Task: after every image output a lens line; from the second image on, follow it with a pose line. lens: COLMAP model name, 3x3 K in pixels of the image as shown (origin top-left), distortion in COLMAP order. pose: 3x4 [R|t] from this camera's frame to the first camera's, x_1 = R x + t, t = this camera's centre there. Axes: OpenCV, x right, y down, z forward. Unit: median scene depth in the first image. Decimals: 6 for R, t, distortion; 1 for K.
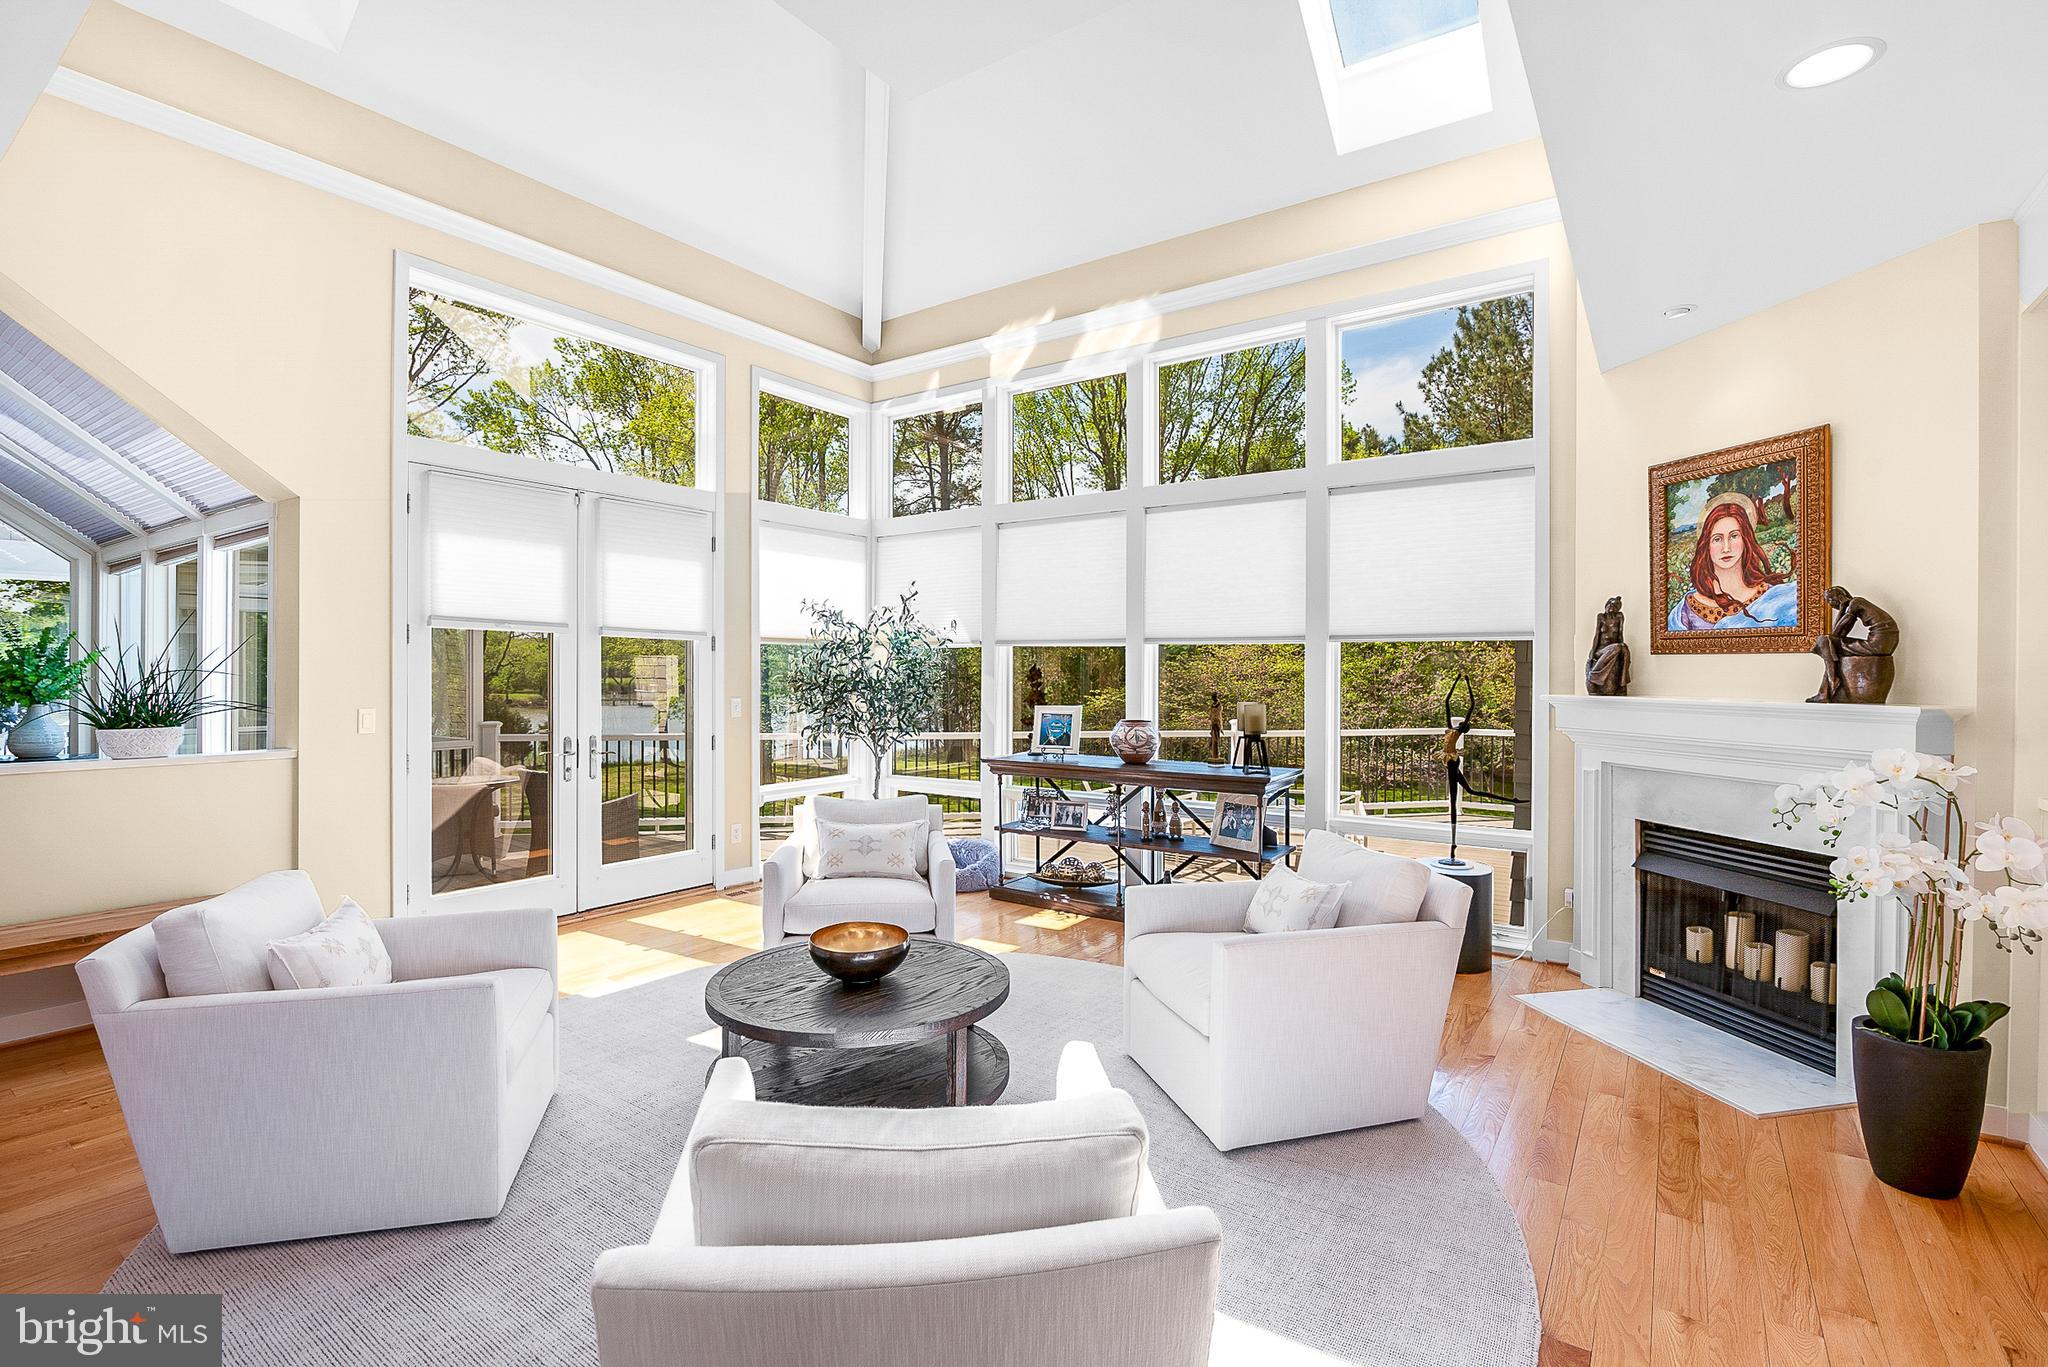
lens RADIAL K [[951.5, 0, 1022.6], [0, 951.5, 661.9], [0, 0, 1]] dist [-0.016664, 0.000254]
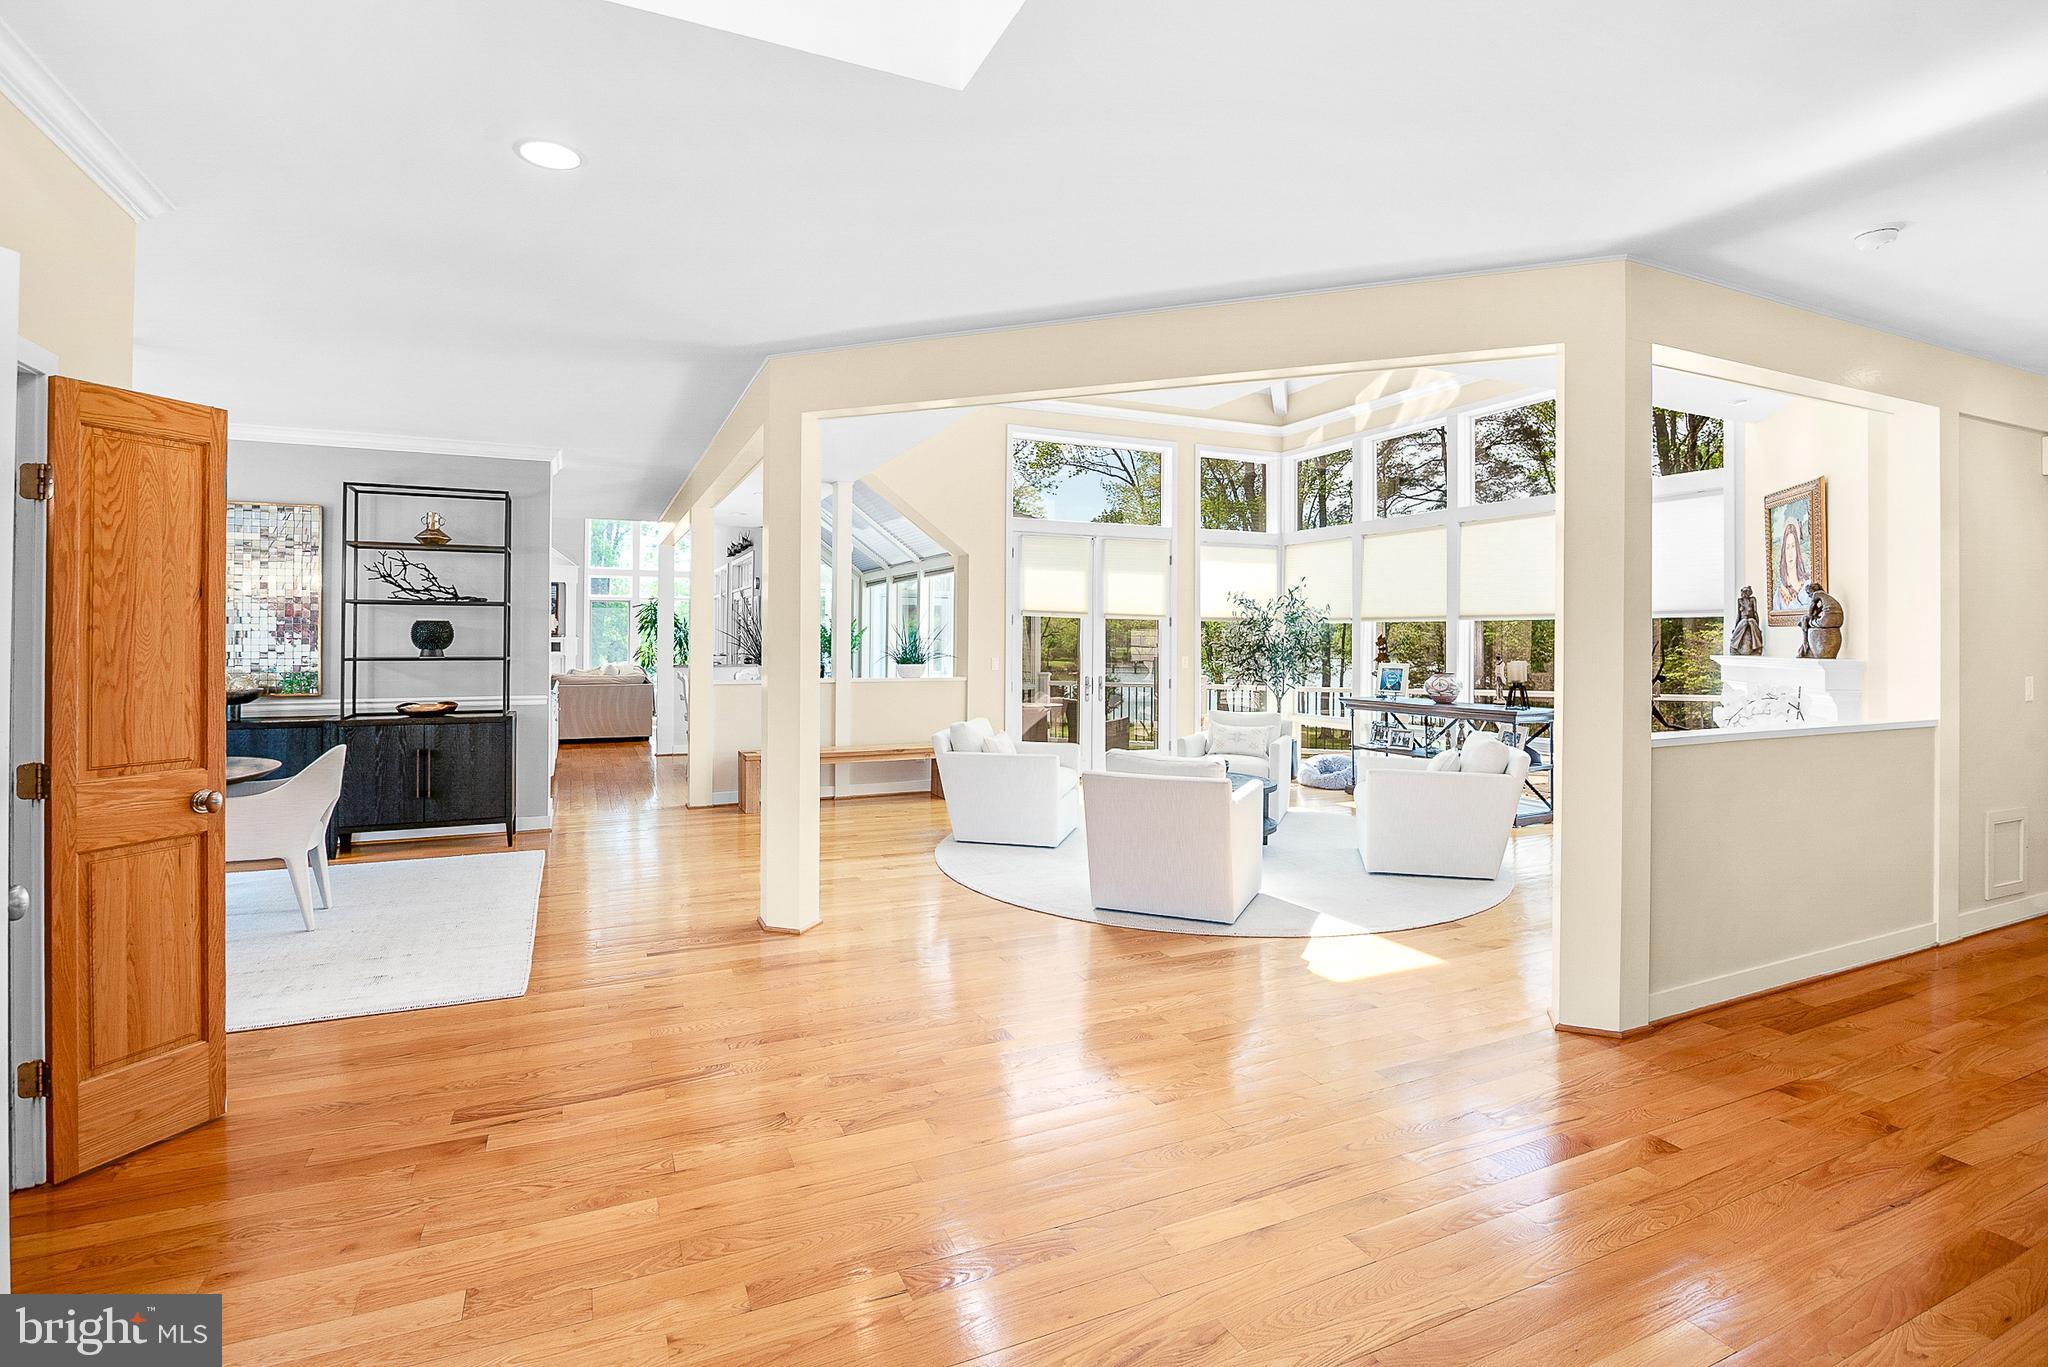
lens RADIAL K [[960.2, 0, 1023.4], [0, 960.2, 637.6], [0, 0, 1]] dist [-0.015856, 0.000523]
pose [[0.865990, -0.000558, -0.500061, 0.307760], [0.003243, 0.999985, 0.004499, -0.001289], [0.500051, -0.005518, 0.865978, -0.601111]]
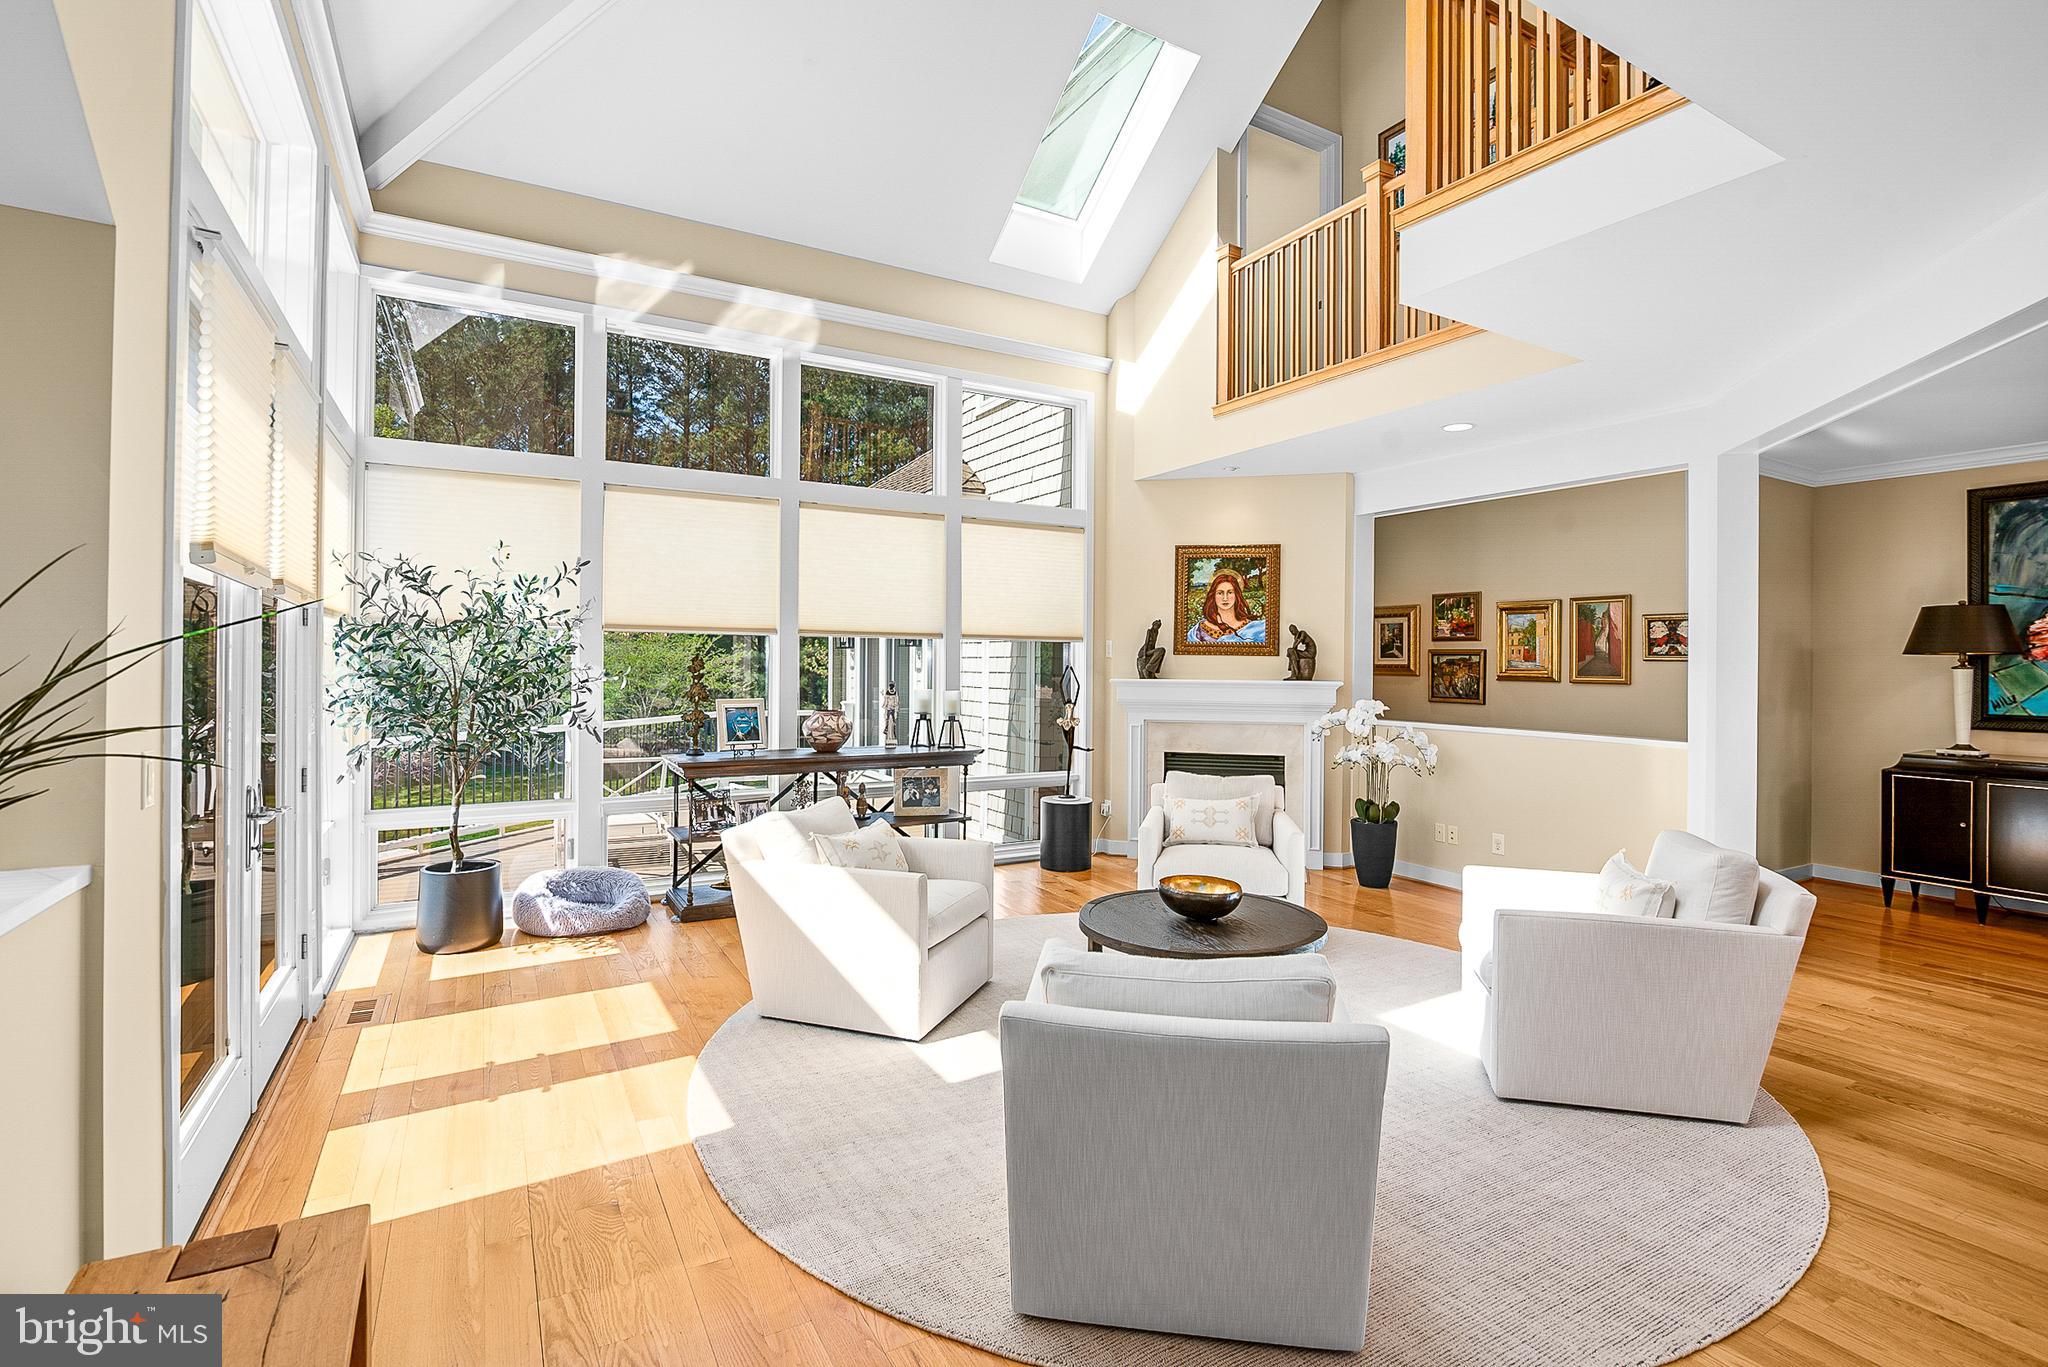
lens RADIAL K [[951.5, 0, 1022.6], [0, 951.5, 661.9], [0, 0, 1]] dist [-0.016664, 0.000254]
pose [[0.420322, 0.003385, 0.907369, -0.765946], [-0.015083, 0.999881, 0.003257, 0.002713], [-0.907250, -0.015055, 0.420323, 0.389974]]
